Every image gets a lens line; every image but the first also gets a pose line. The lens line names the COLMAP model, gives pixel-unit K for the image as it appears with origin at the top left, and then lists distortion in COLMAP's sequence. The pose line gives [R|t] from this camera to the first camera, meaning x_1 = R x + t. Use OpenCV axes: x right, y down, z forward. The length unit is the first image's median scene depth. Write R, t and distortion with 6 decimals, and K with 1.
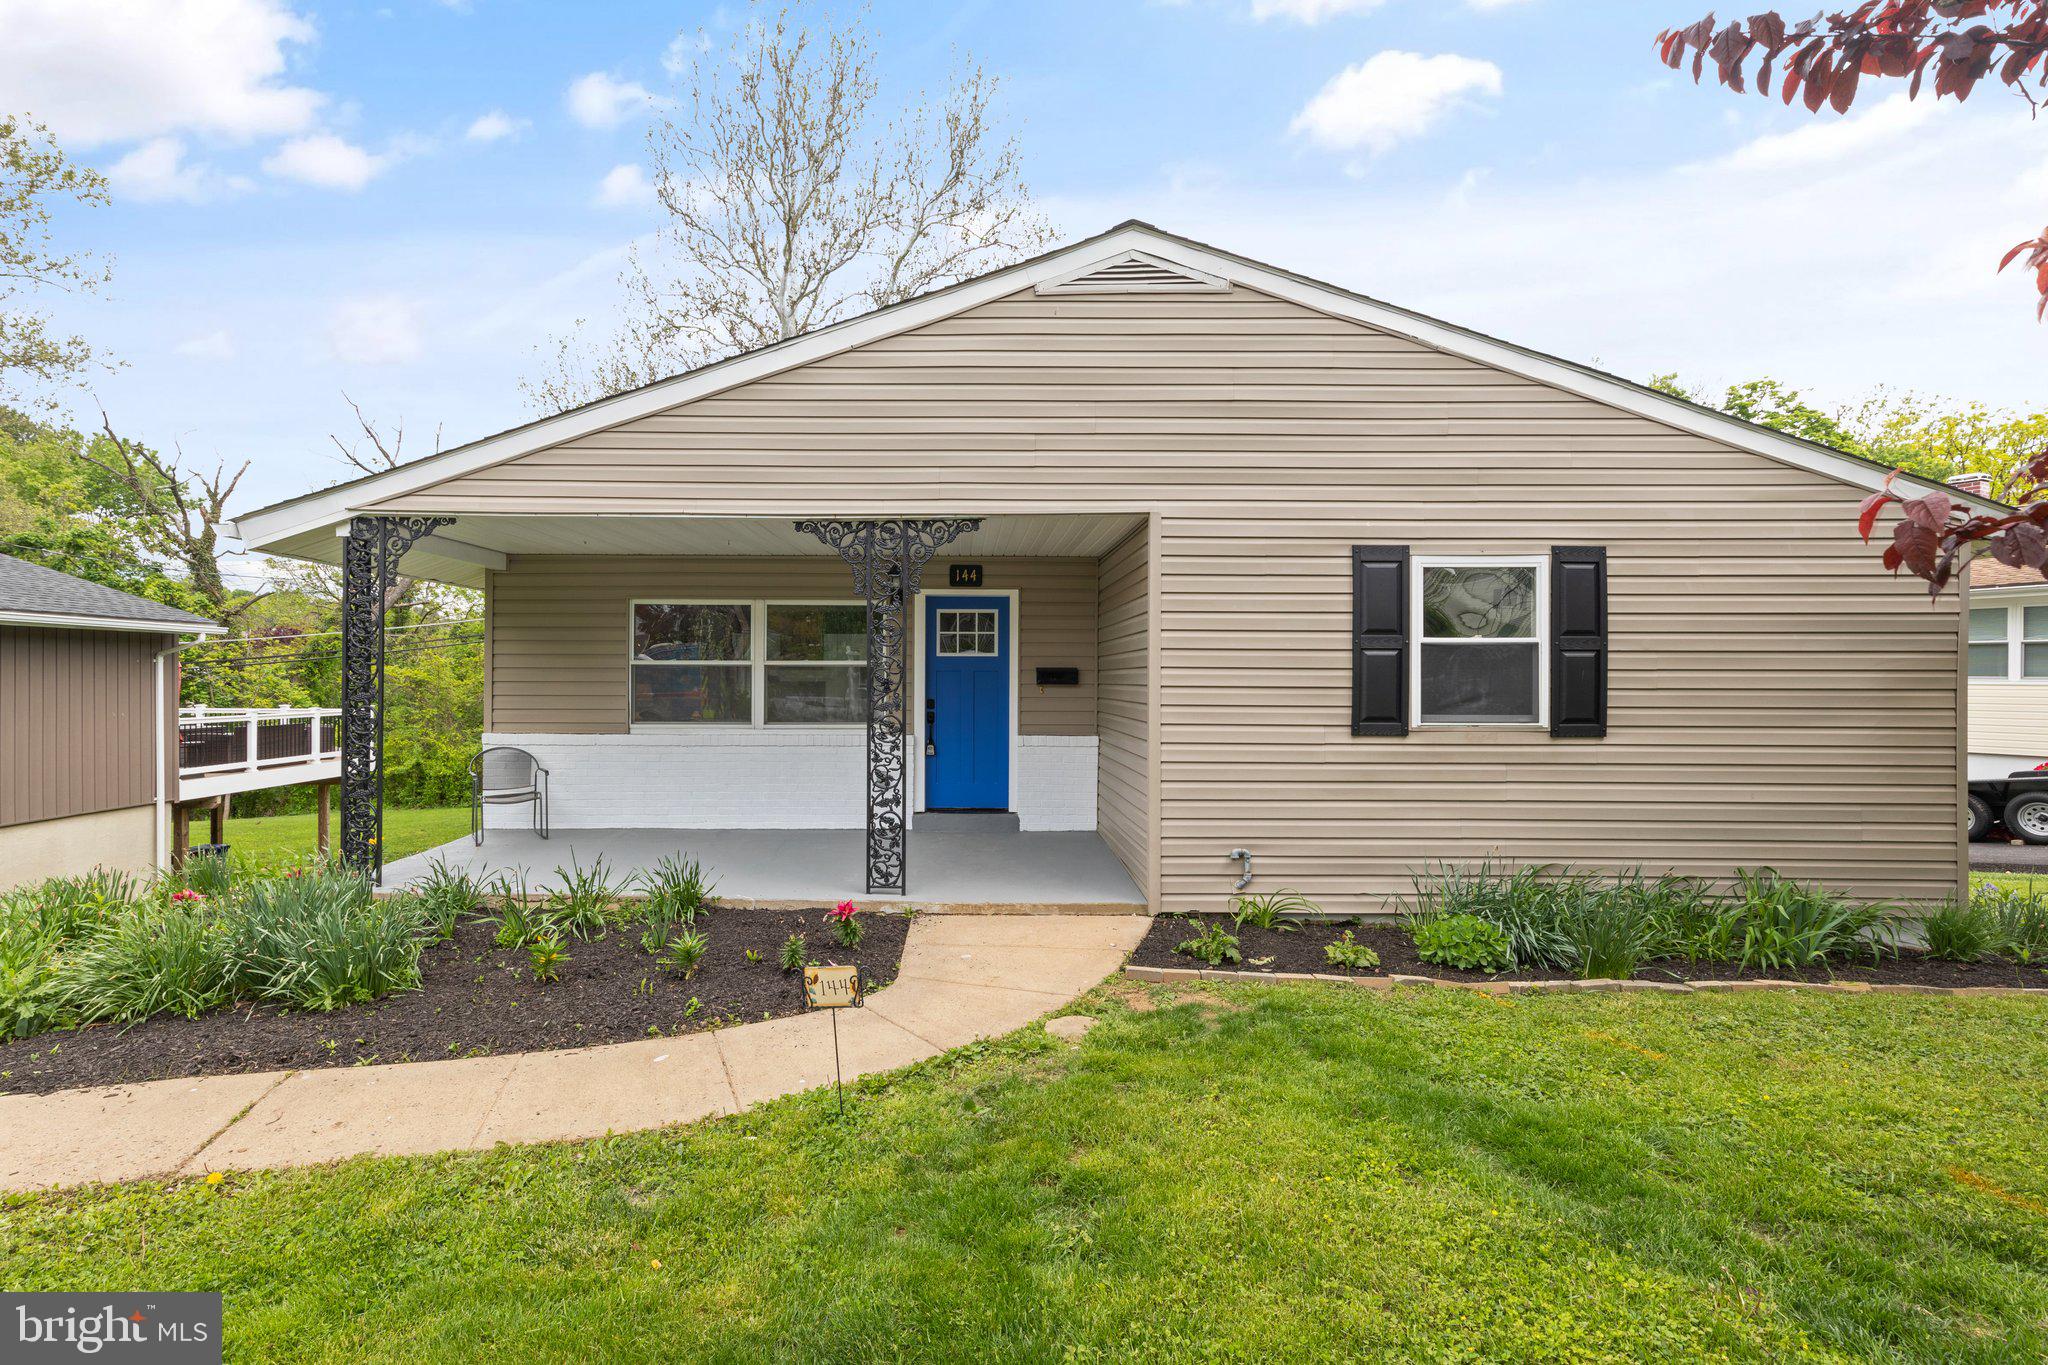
lens RADIAL K [[926.0, 0, 990.5], [0, 926.0, 680.4], [0, 0, 1]] dist [0.005651, -0.000914]
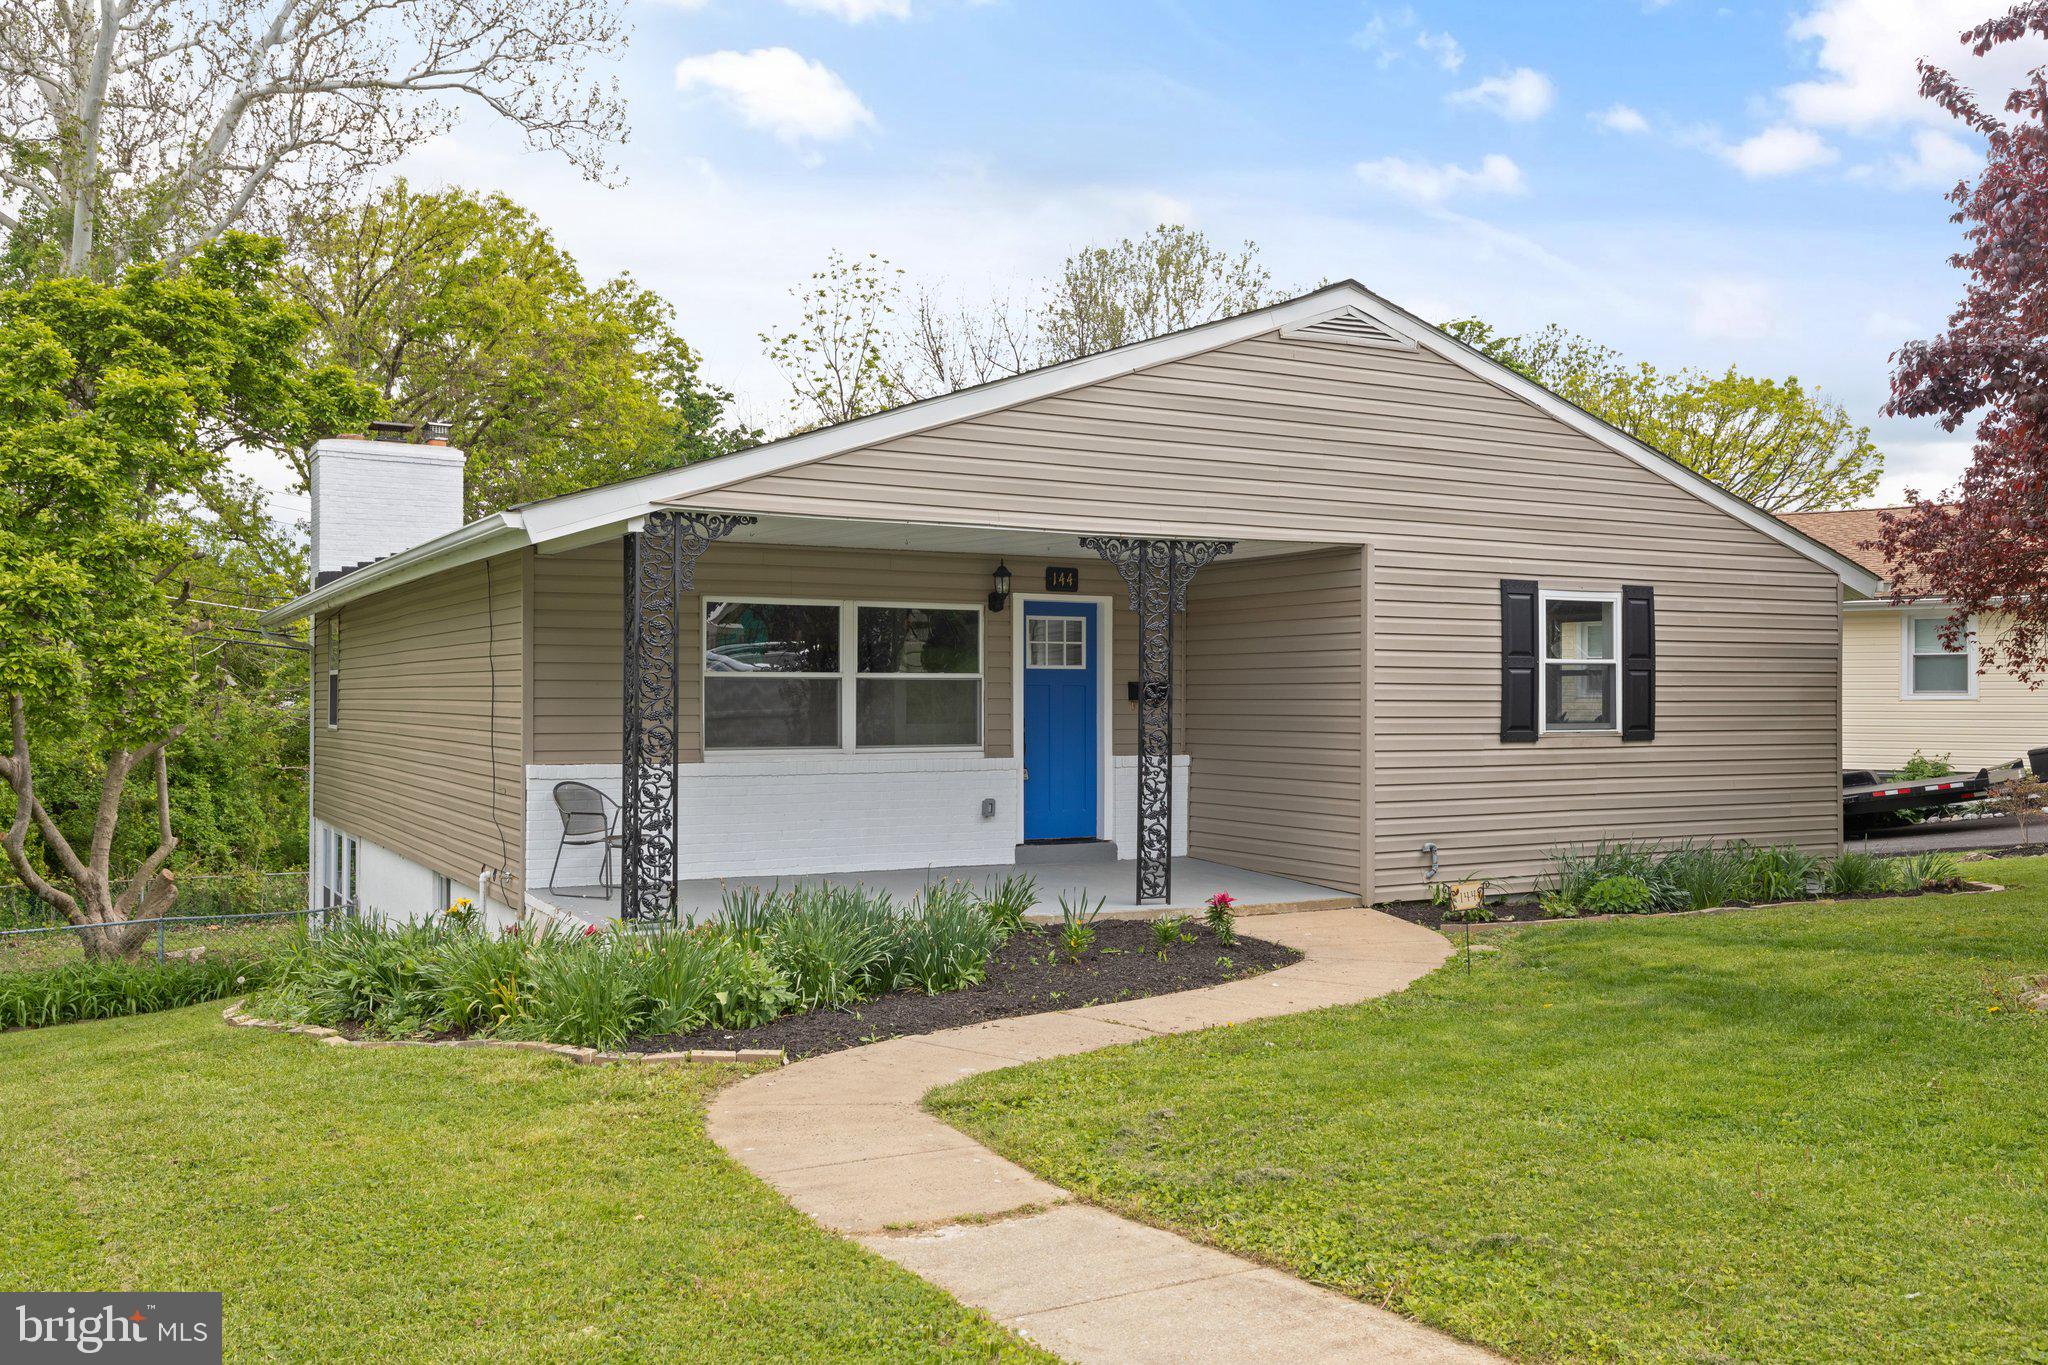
lens RADIAL K [[1701.4, 0, 1026.9], [0, 1701.4, 683.6], [0, 0, 1]] dist [-0.012644, -0.007830]
pose [[0.881041, 0.002164, 0.473036, -1.138999], [0.001920, 0.999965, -0.008150, 0.002179], [-0.473037, 0.008089, 0.881006, -0.597316]]
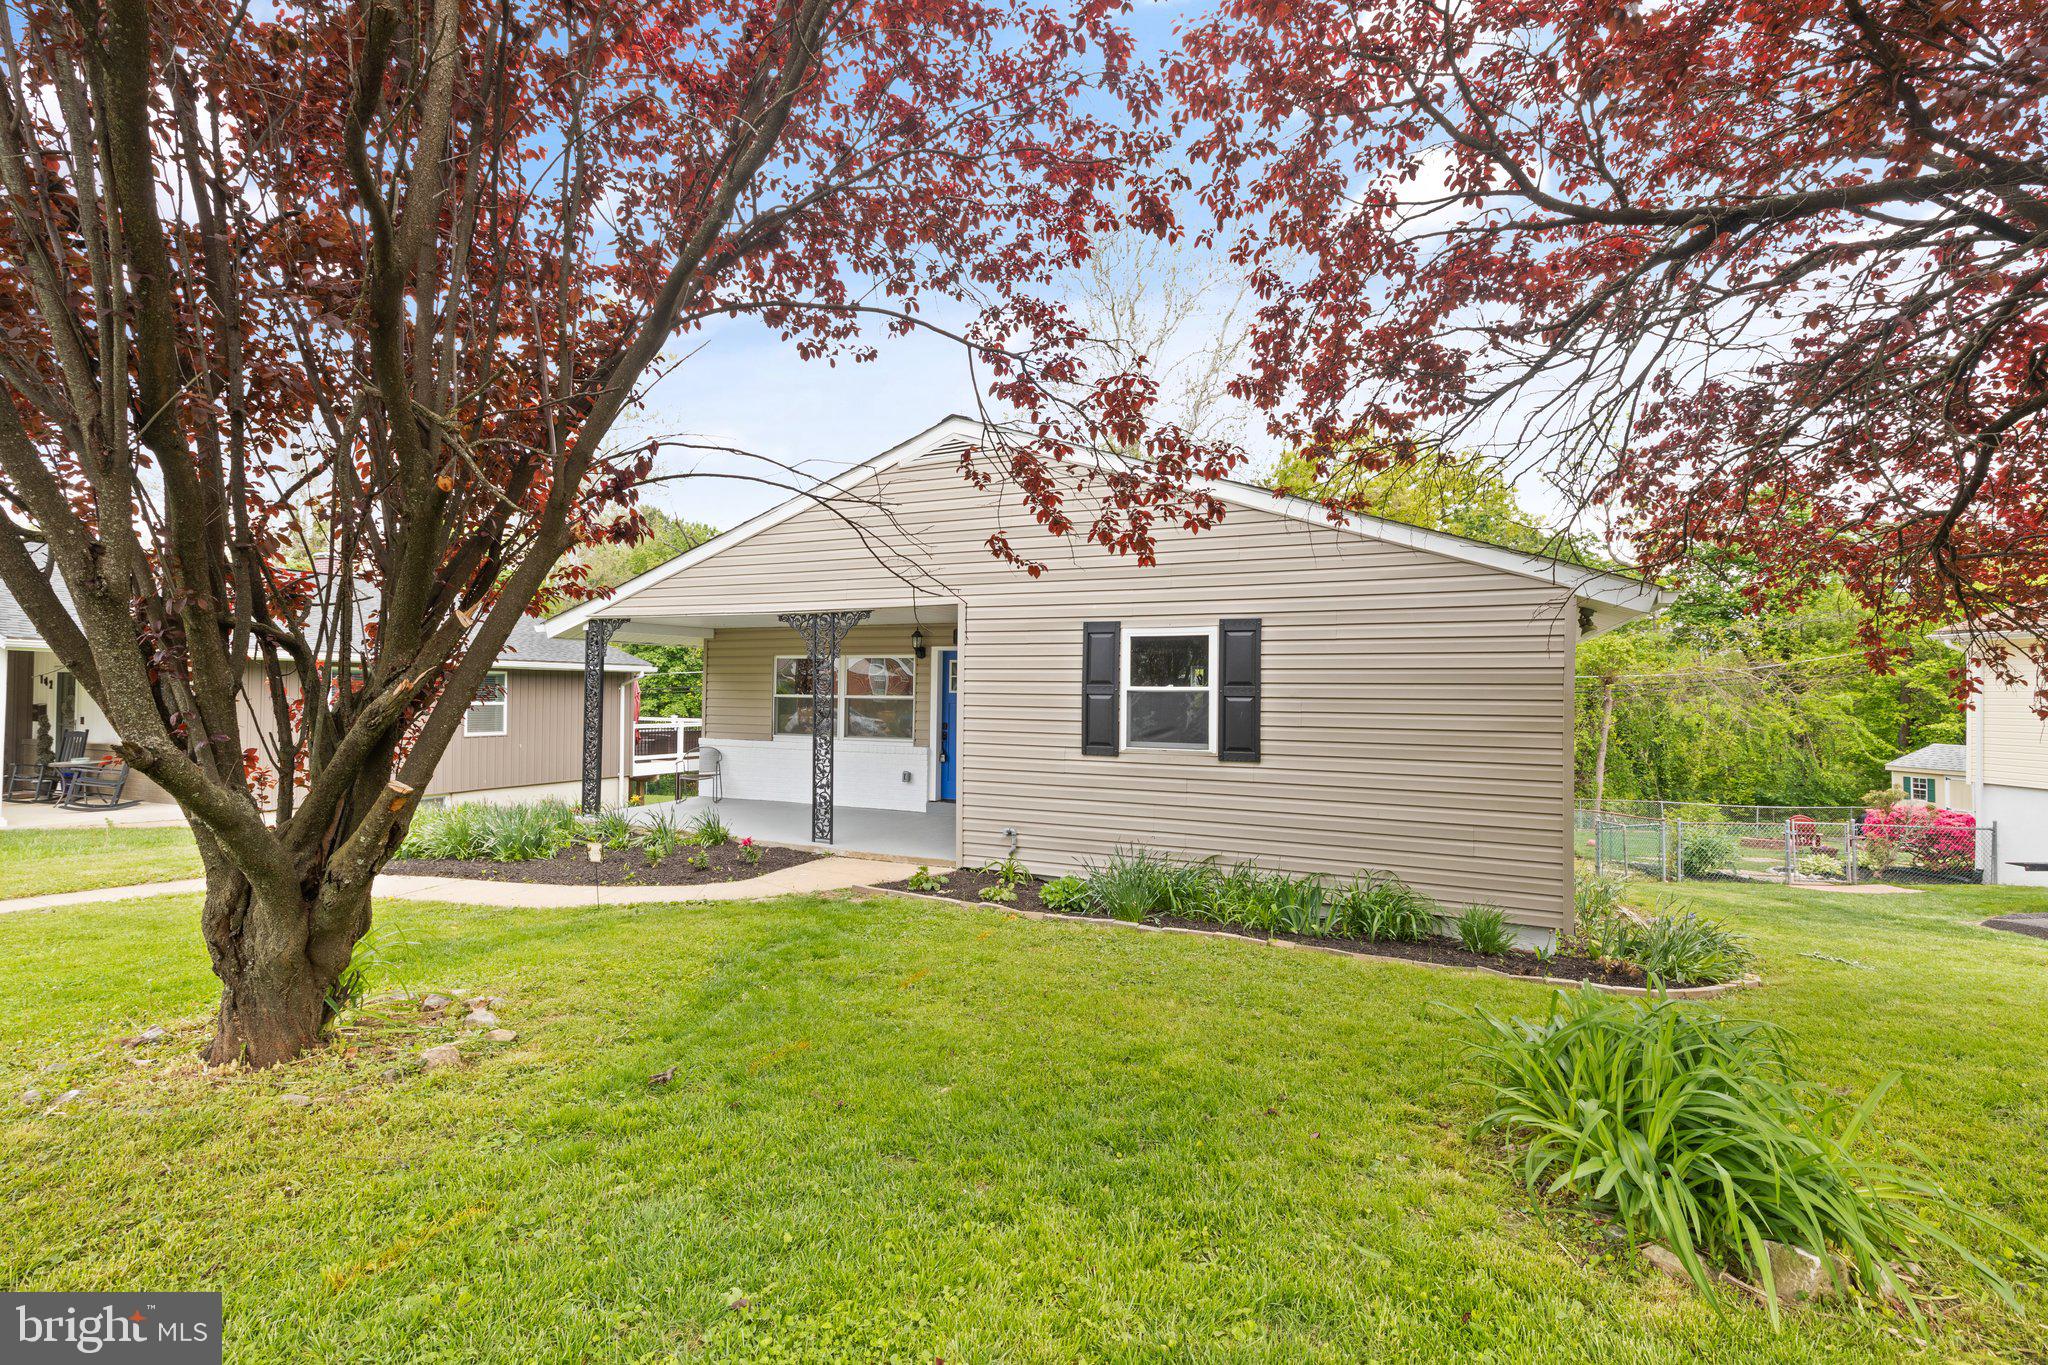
lens RADIAL K [[926.0, 0, 1035.5], [0, 926.0, 683.2], [0, 0, 1]] dist [0.005651, -0.000914]
pose [[0.909660, 0.002642, -0.415345, 0.912611], [-0.009231, 0.999861, -0.013858, -0.030271], [0.415250, 0.016440, 0.909559, -0.331205]]
